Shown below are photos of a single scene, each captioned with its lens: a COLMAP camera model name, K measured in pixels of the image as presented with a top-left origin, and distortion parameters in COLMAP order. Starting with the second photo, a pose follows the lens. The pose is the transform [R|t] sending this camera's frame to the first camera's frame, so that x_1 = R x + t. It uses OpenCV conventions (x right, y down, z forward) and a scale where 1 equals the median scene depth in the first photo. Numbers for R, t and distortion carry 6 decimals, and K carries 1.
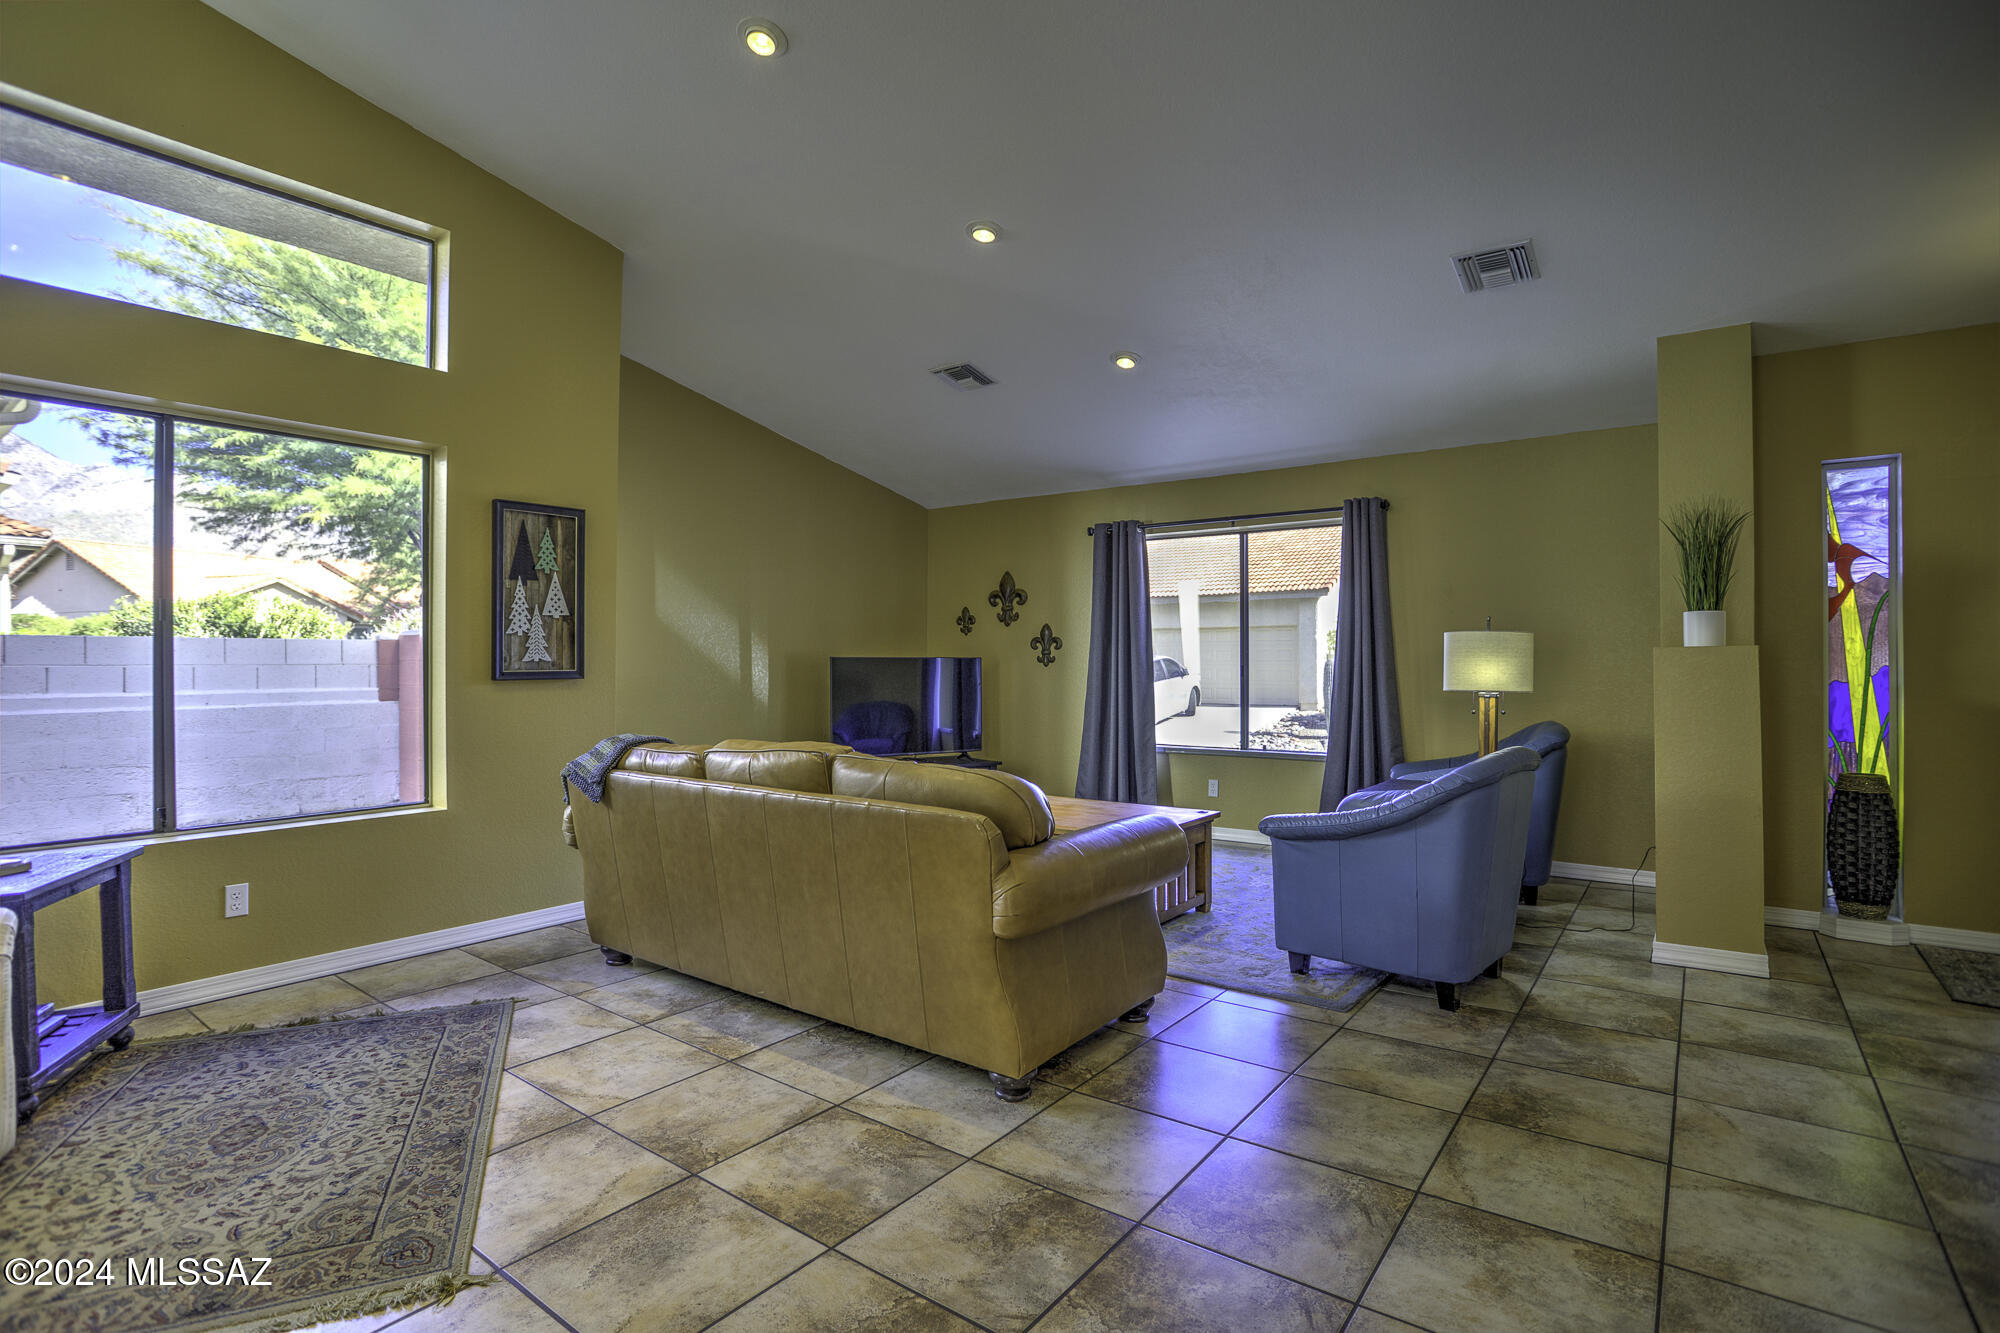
lens RADIAL K [[973.8, 0, 991.6], [0, 973.8, 659.0], [0, 0, 1]] dist [-0.076071, 0.033597]
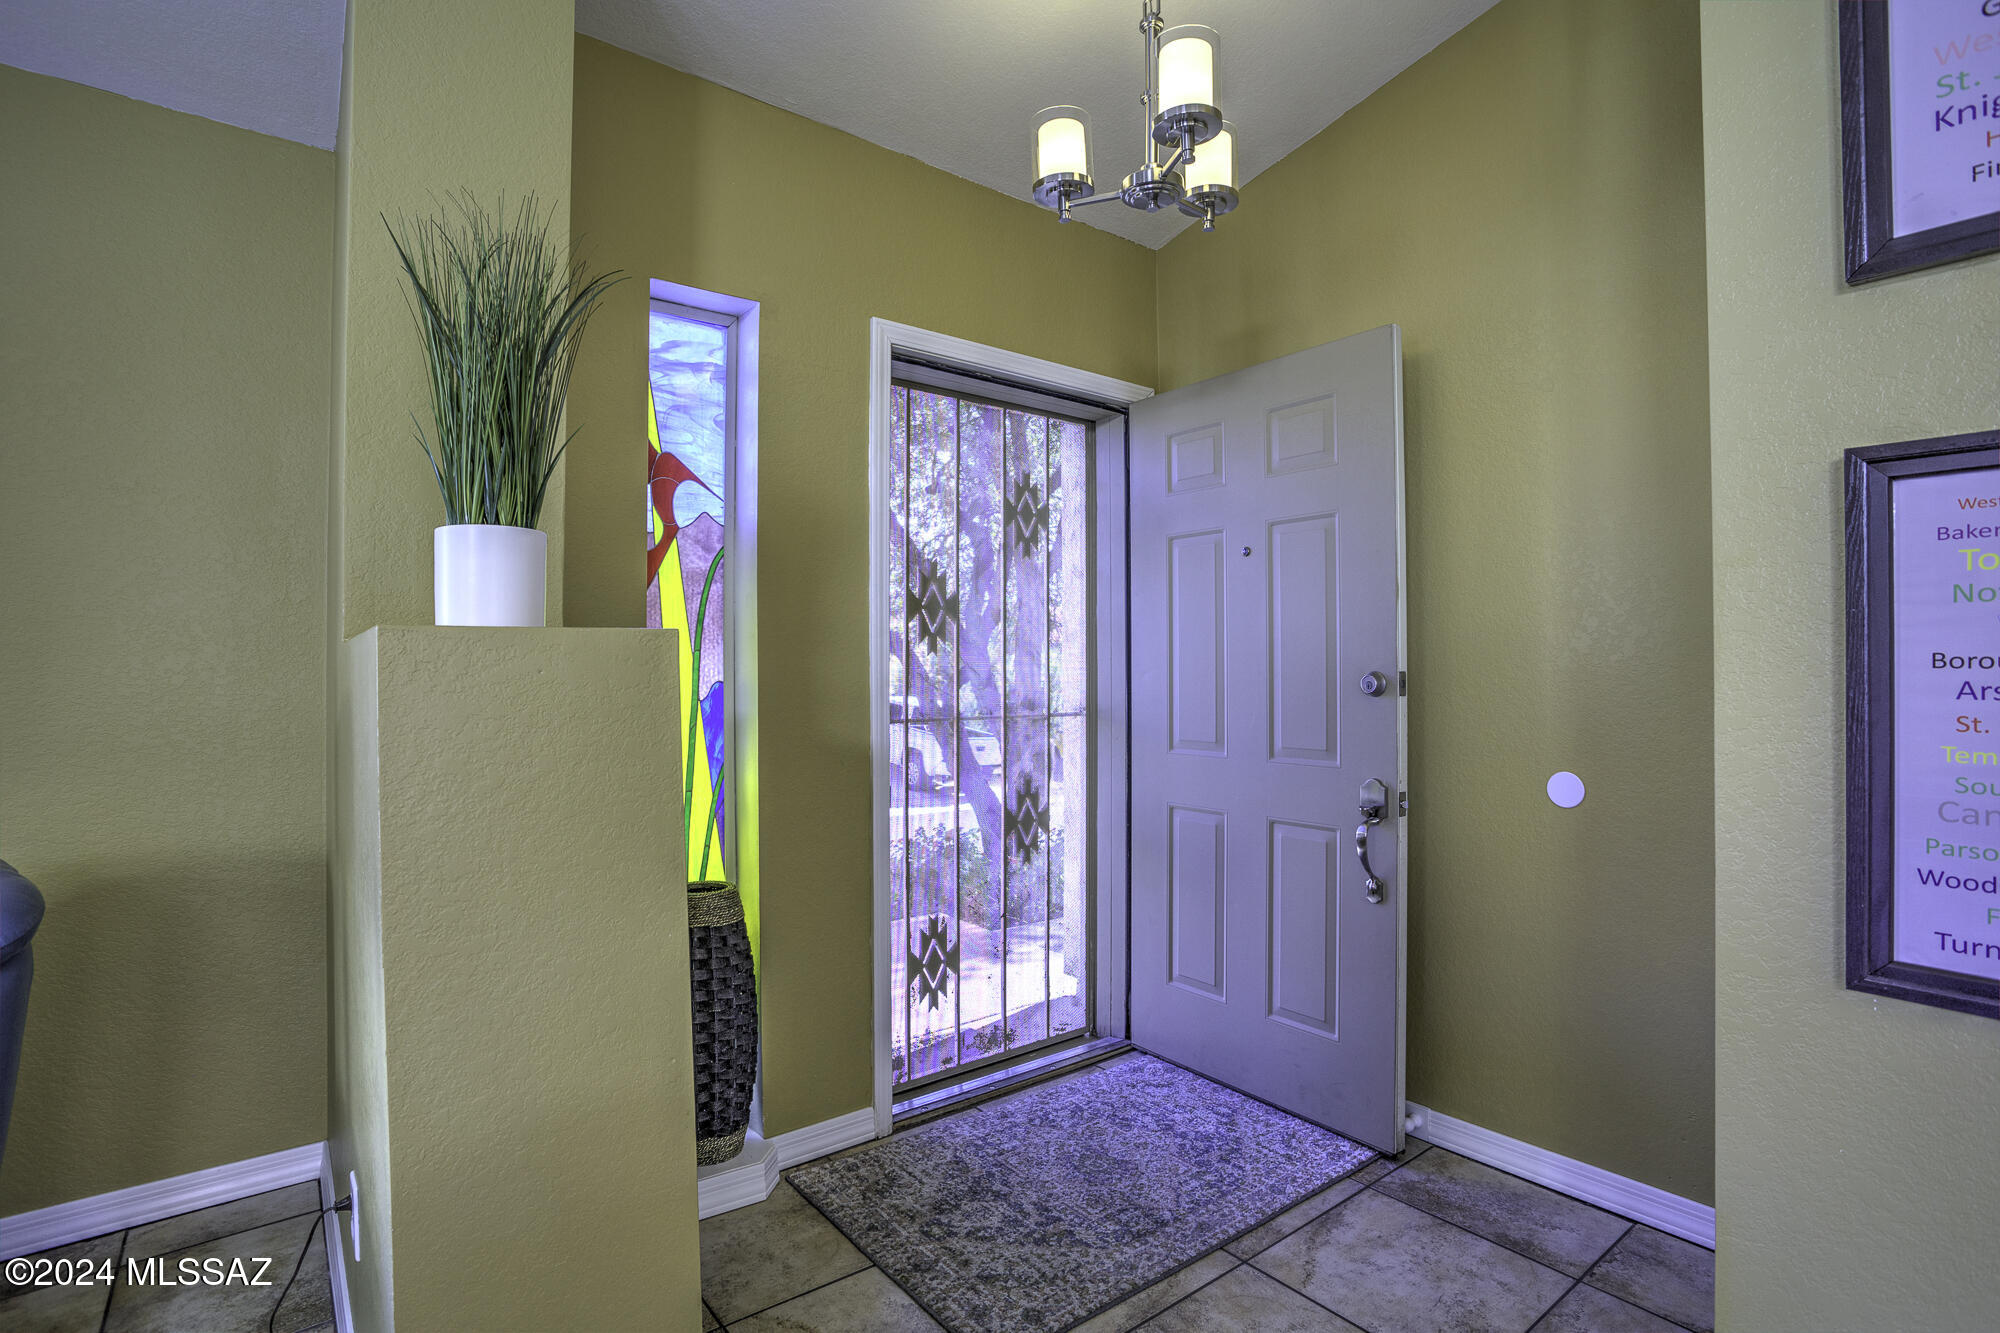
lens RADIAL K [[973.8, 0, 991.6], [0, 973.8, 659.0], [0, 0, 1]] dist [-0.076071, 0.033597]
pose [[0.269548, 0.007247, 0.962960, 0.438815], [-0.001359, 0.999974, -0.007145, -0.002325], [-0.962986, 0.000617, 0.269551, 0.677494]]
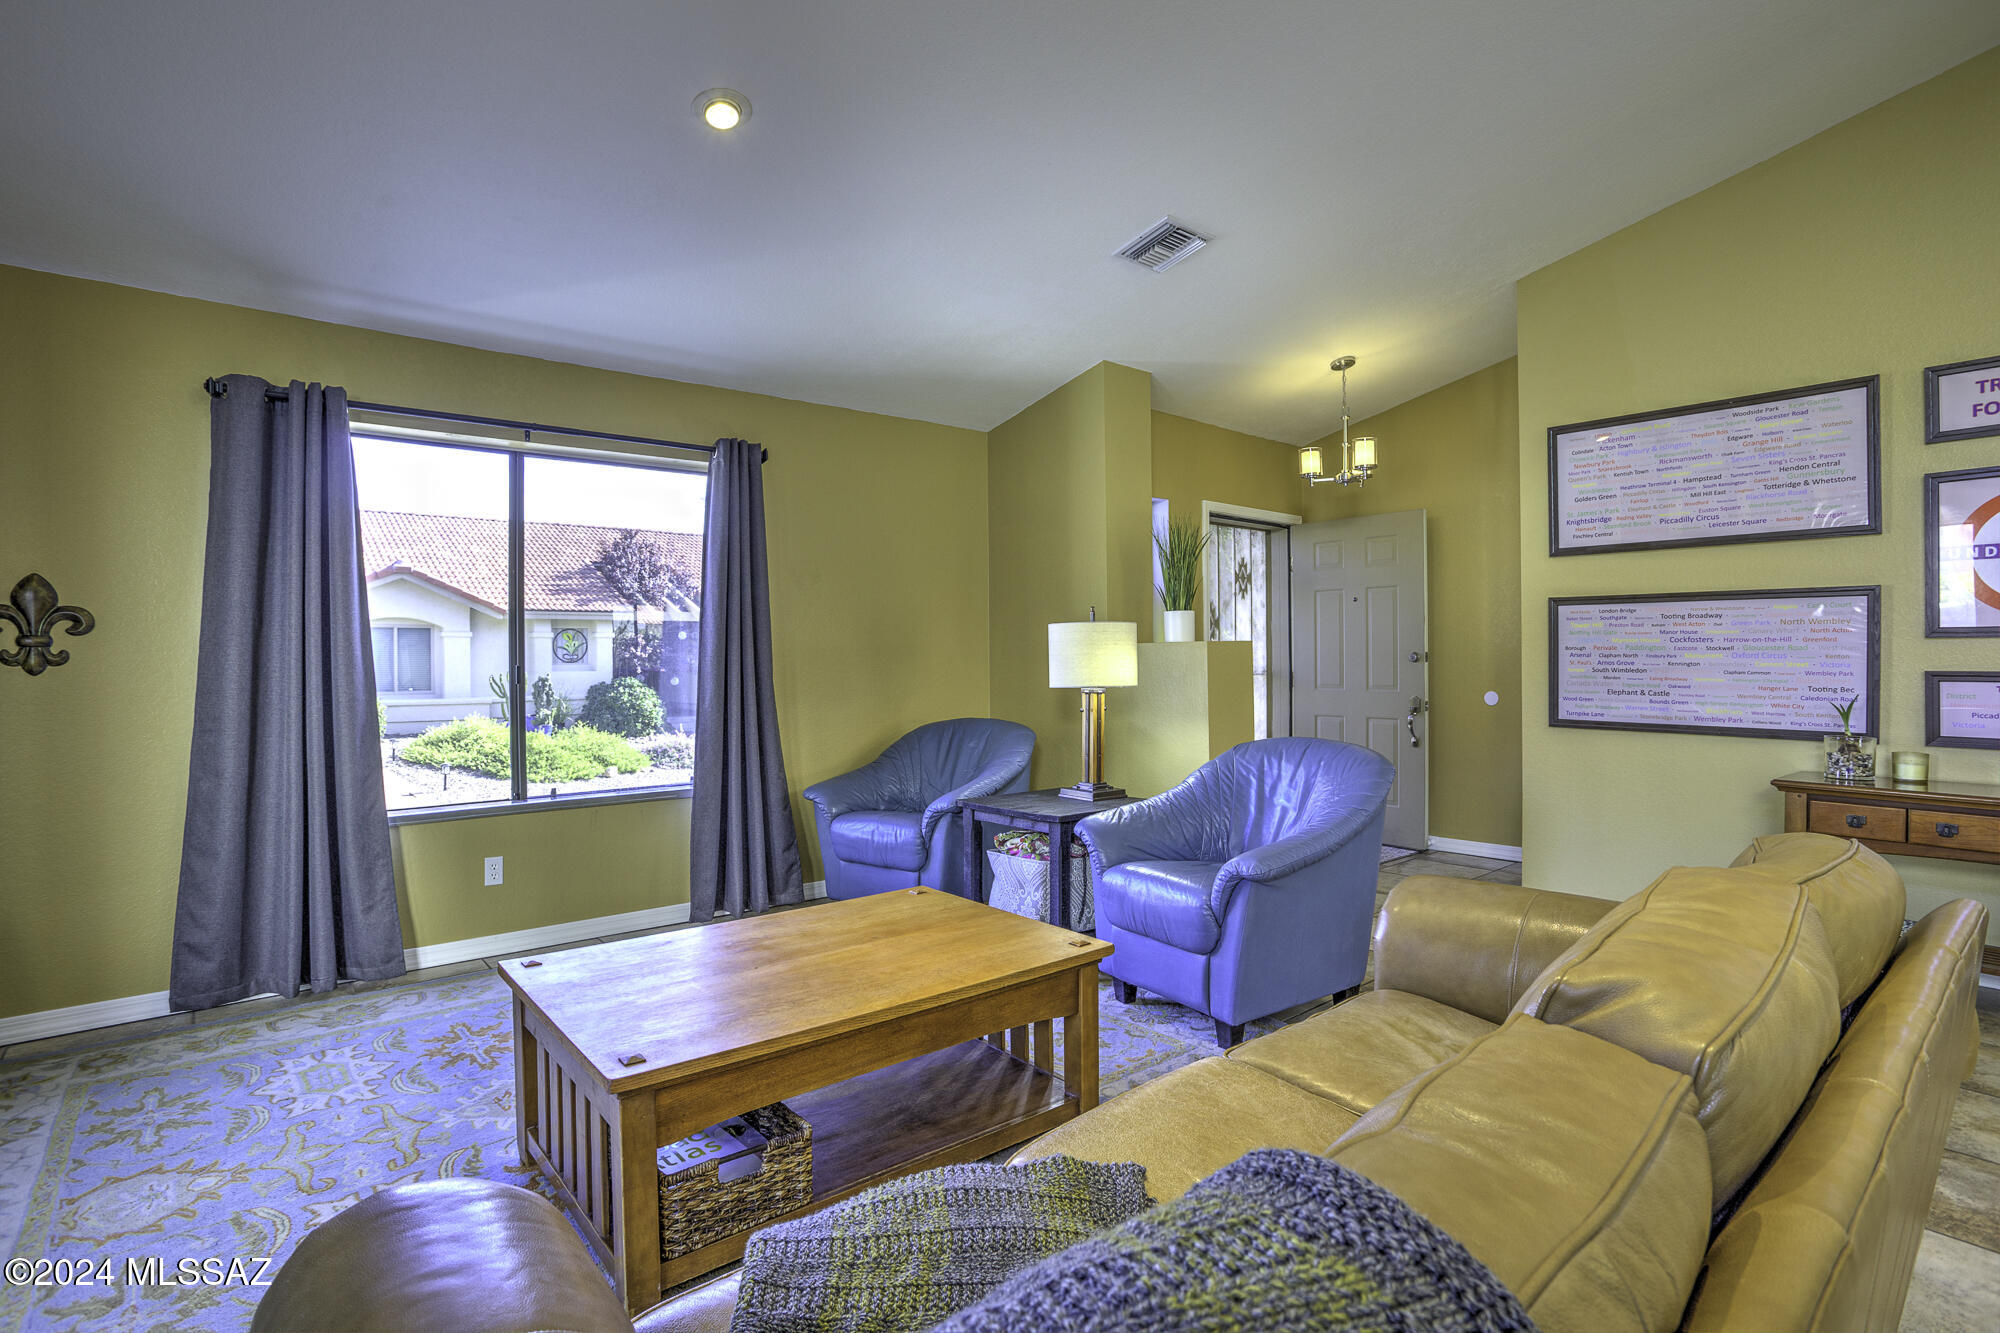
lens RADIAL K [[968.1, 0, 994.2], [0, 968.1, 660.8], [0, 0, 1]] dist [-0.066602, 0.023375]
pose [[0.236428, -0.009565, 0.971602, -0.422453], [0.003149, 0.999954, 0.009078, -0.001231], [-0.971644, 0.000913, 0.236448, 0.873615]]
